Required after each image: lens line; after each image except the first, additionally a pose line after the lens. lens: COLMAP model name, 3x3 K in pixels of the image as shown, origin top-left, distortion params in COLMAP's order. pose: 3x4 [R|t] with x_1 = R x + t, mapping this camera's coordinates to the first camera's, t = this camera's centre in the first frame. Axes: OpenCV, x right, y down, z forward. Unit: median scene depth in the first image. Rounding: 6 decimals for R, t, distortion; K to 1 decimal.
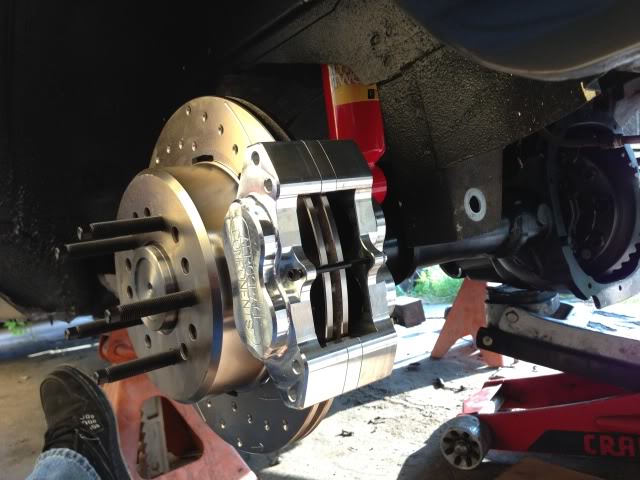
lens RADIAL K [[542.8, 0, 320.0], [0, 542.8, 240.0], [0, 0, 1]] dist [0.008189, -0.012853]
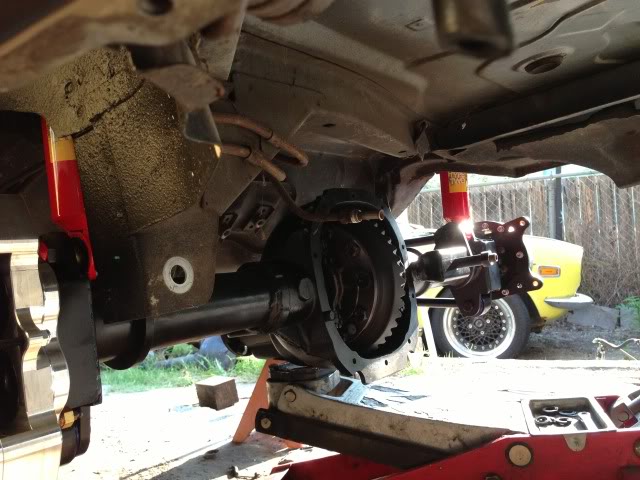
lens RADIAL K [[542.8, 0, 320.0], [0, 542.8, 240.0], [0, 0, 1]] dist [0.008189, -0.012853]
pose [[0.958948, 0.035390, 0.281366, 0.144749], [0.003995, 0.990398, -0.138188, 0.001366], [-0.283554, 0.133639, 0.949599, 0.042199]]
